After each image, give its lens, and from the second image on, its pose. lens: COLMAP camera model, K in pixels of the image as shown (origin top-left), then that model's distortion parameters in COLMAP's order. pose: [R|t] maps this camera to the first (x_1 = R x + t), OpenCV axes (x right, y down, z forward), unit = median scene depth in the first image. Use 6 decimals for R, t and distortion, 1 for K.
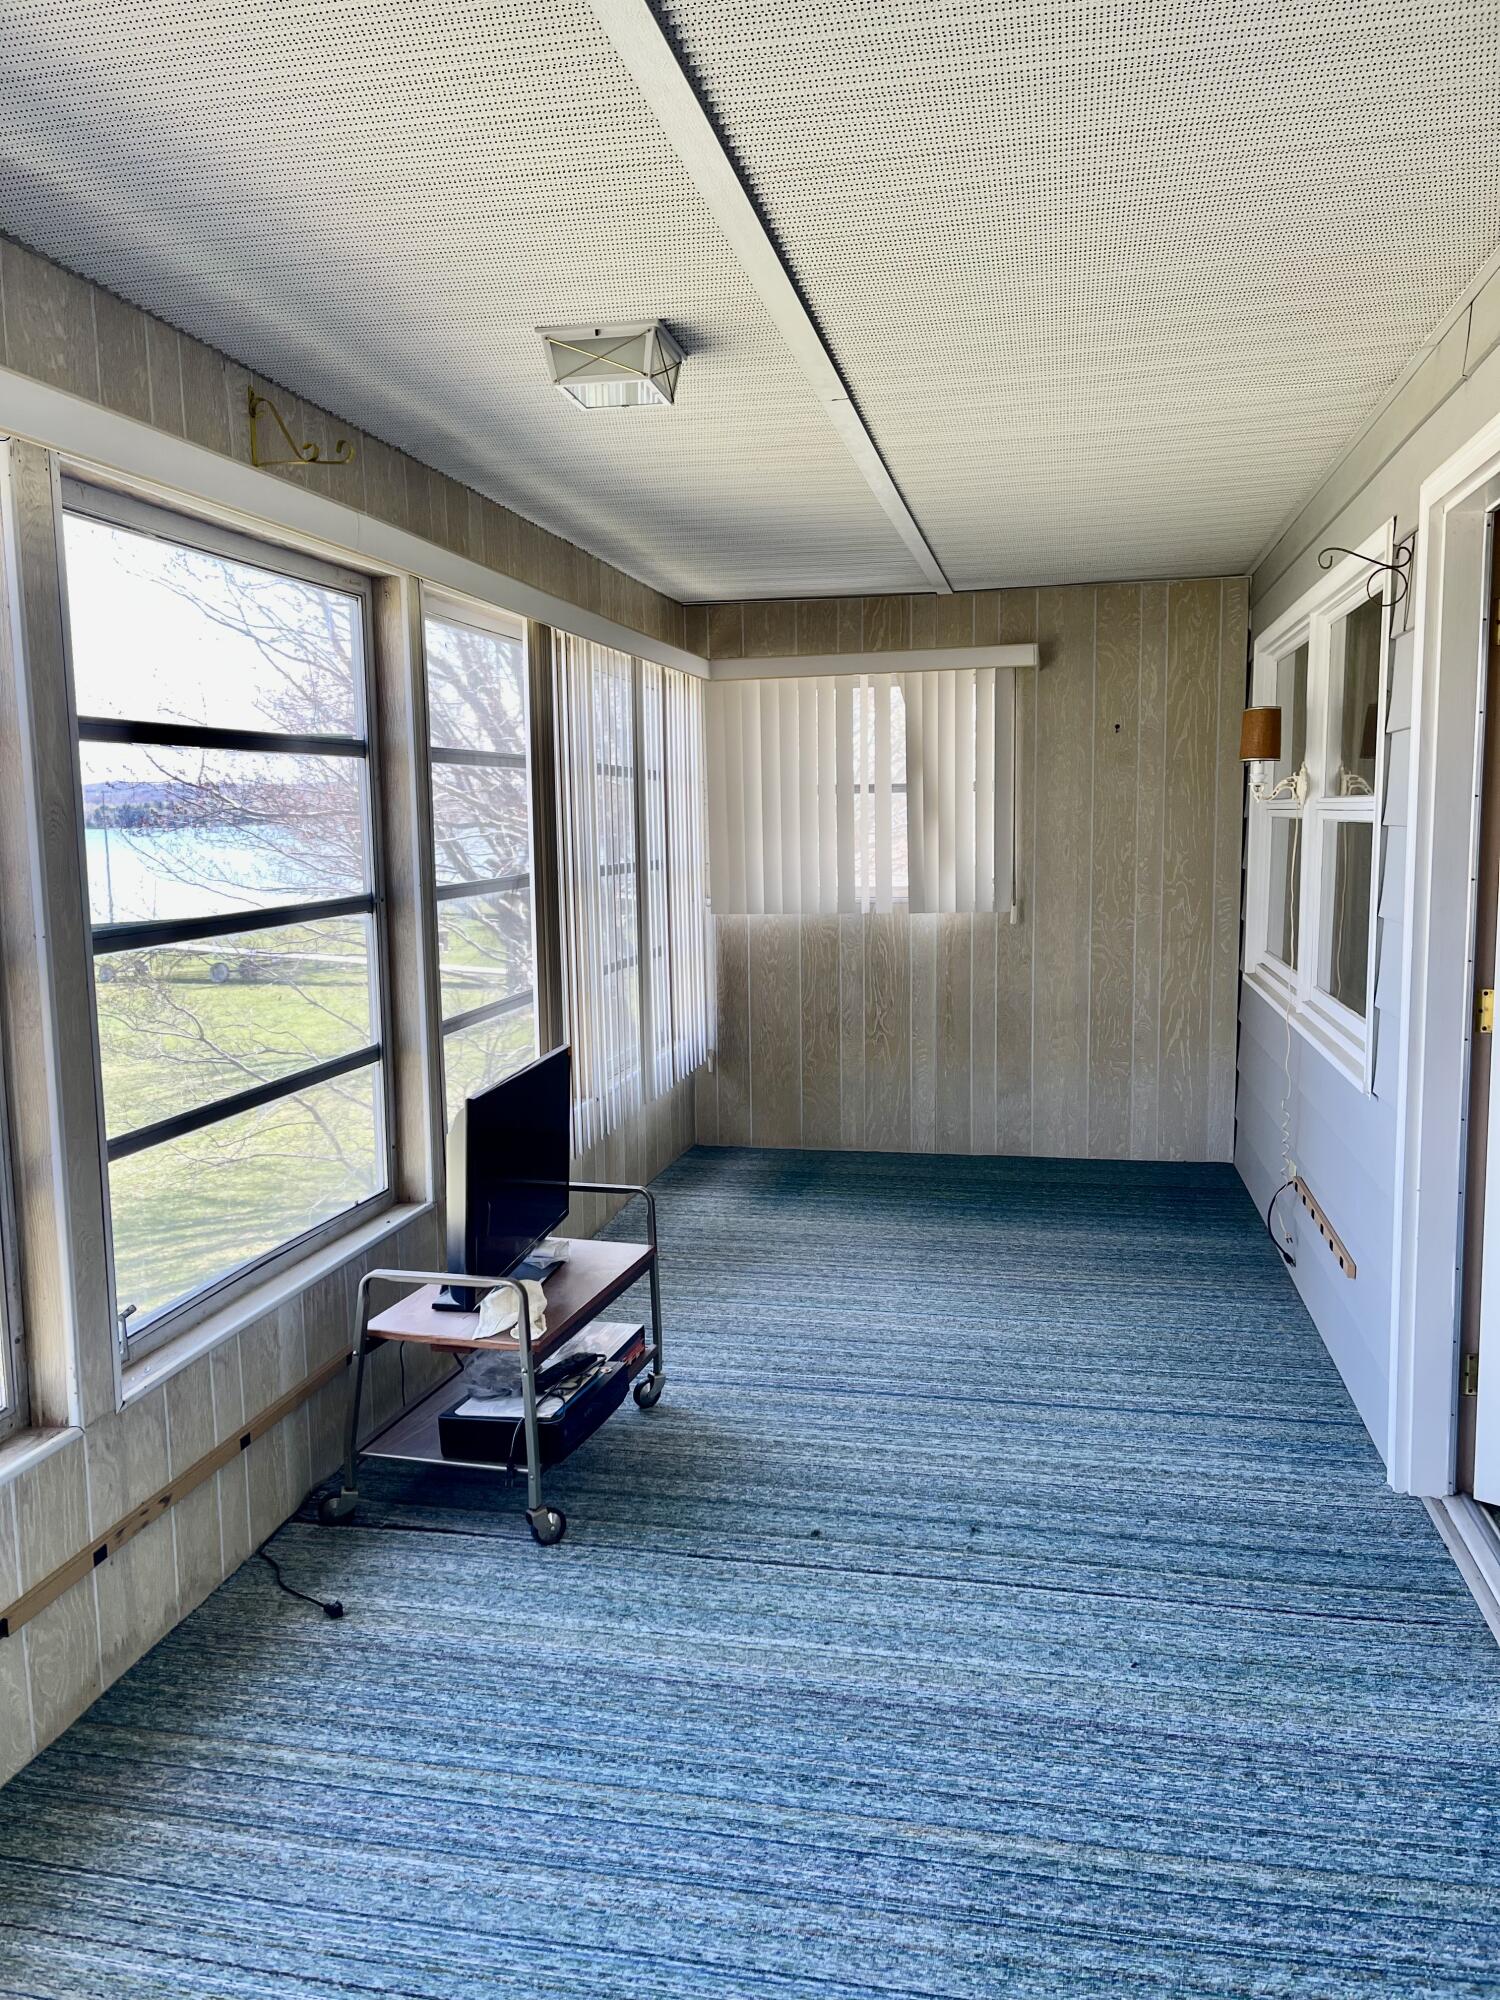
lens RADIAL K [[1500.8, 0, 751.8], [0, 1500.8, 1002.5], [0, 0, 1]] dist [0.067746, -0.073671]
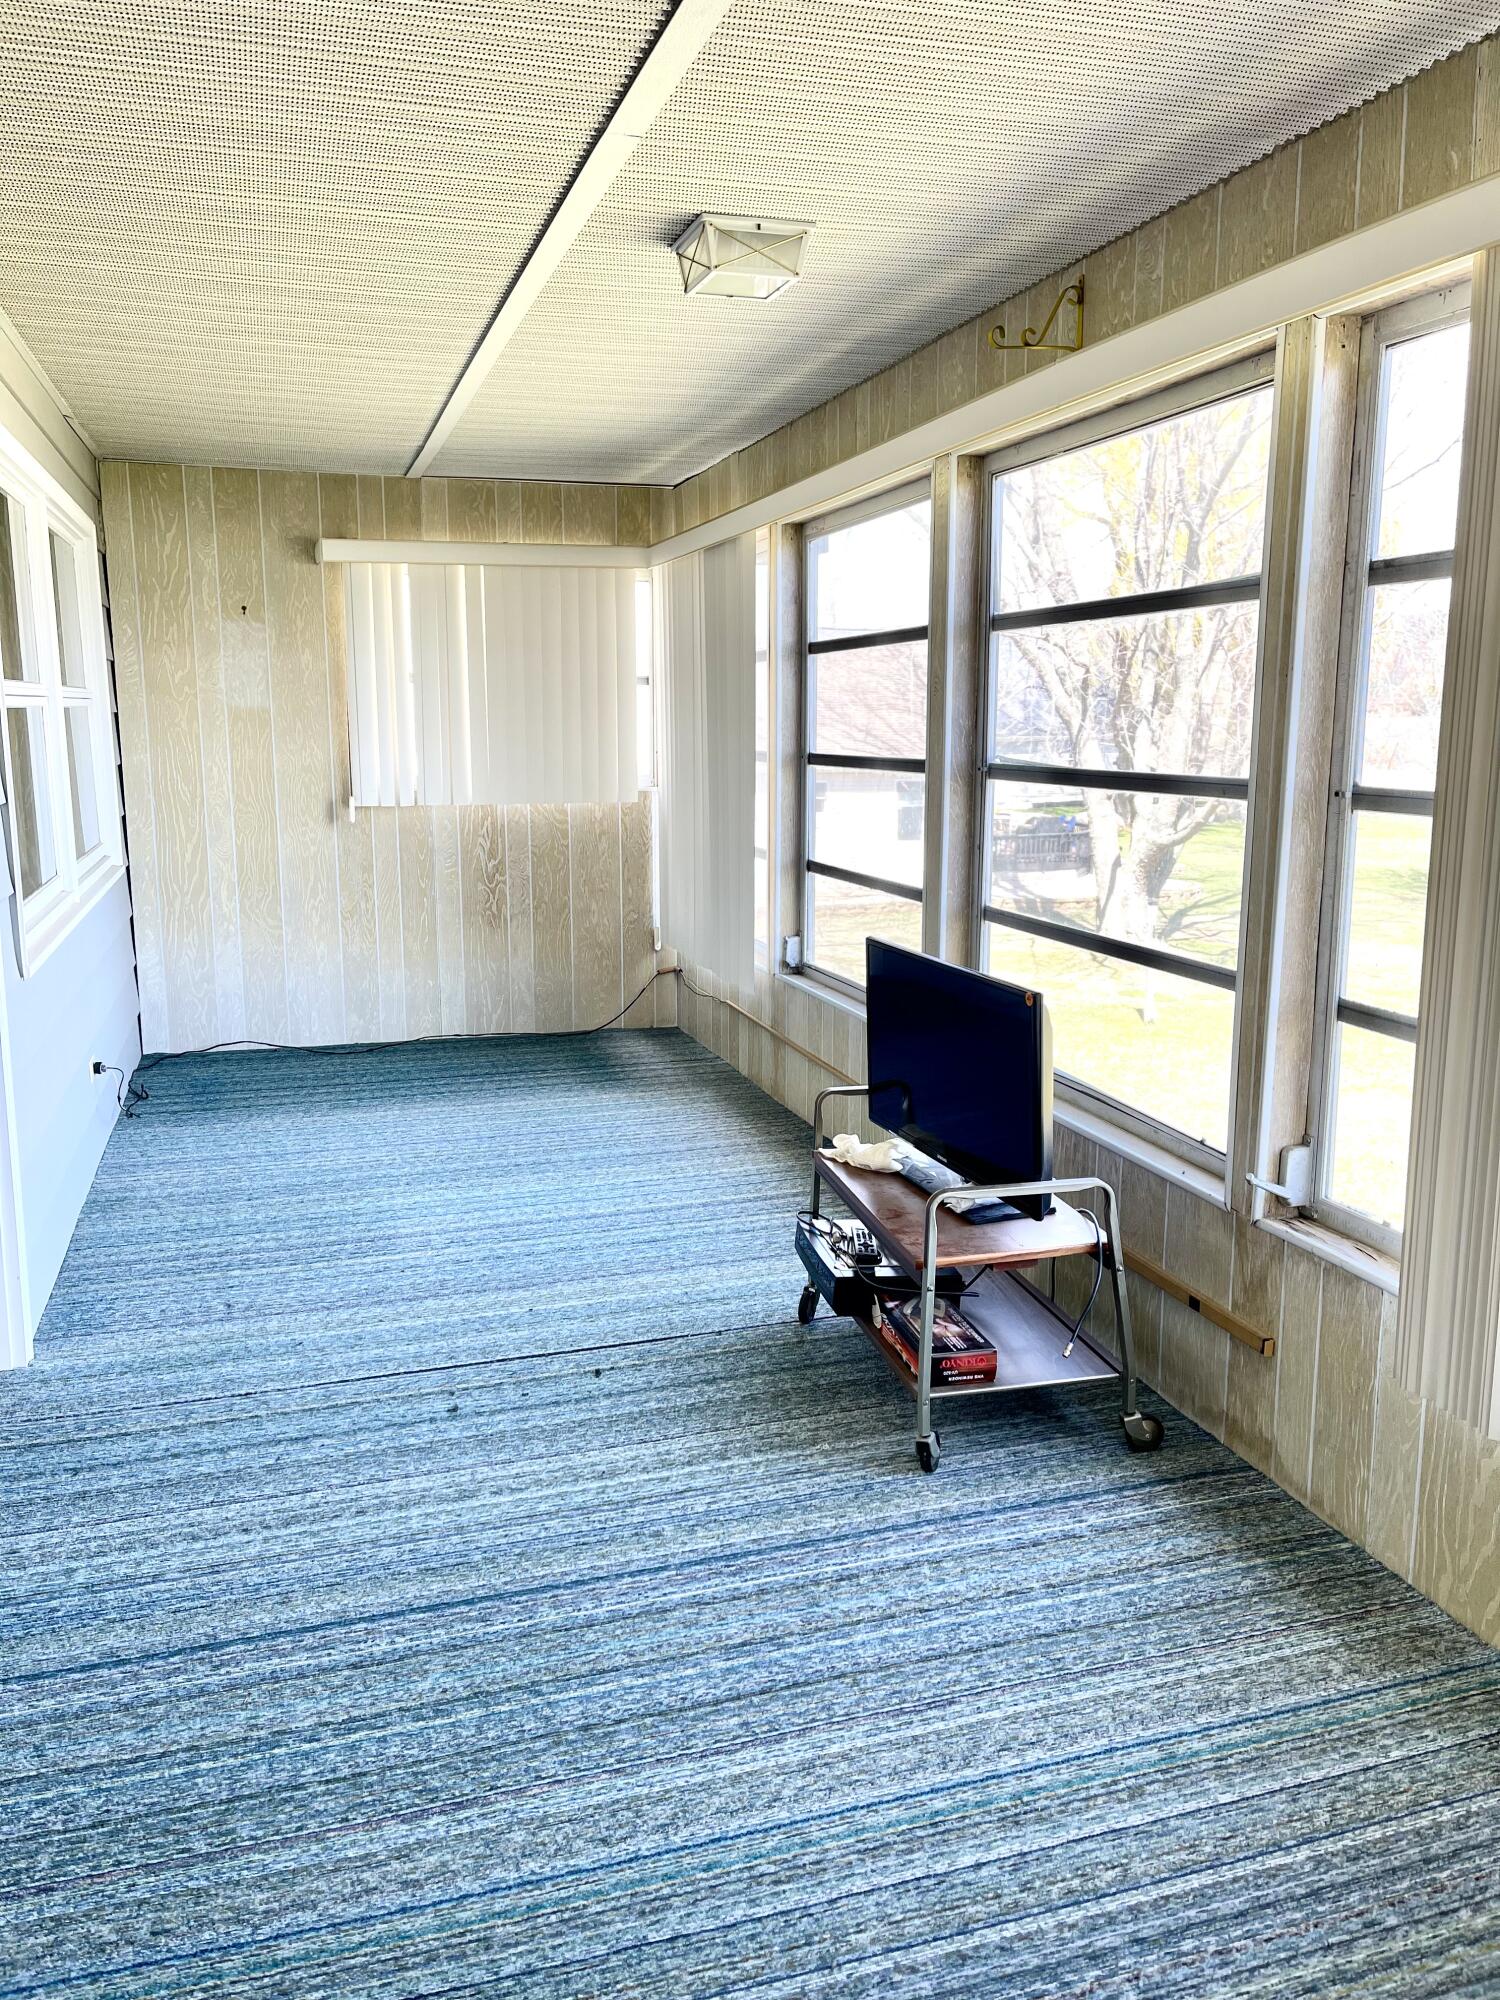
lens RADIAL K [[1500.8, 0, 749.9], [0, 1500.8, 992.5], [0, 0, 1]] dist [0.067746, -0.073671]
pose [[-0.875754, 0.111233, -0.469769, 0.411801], [-0.041285, 0.952272, 0.302446, -0.226609], [0.480990, 0.284262, -0.829364, 1.828900]]
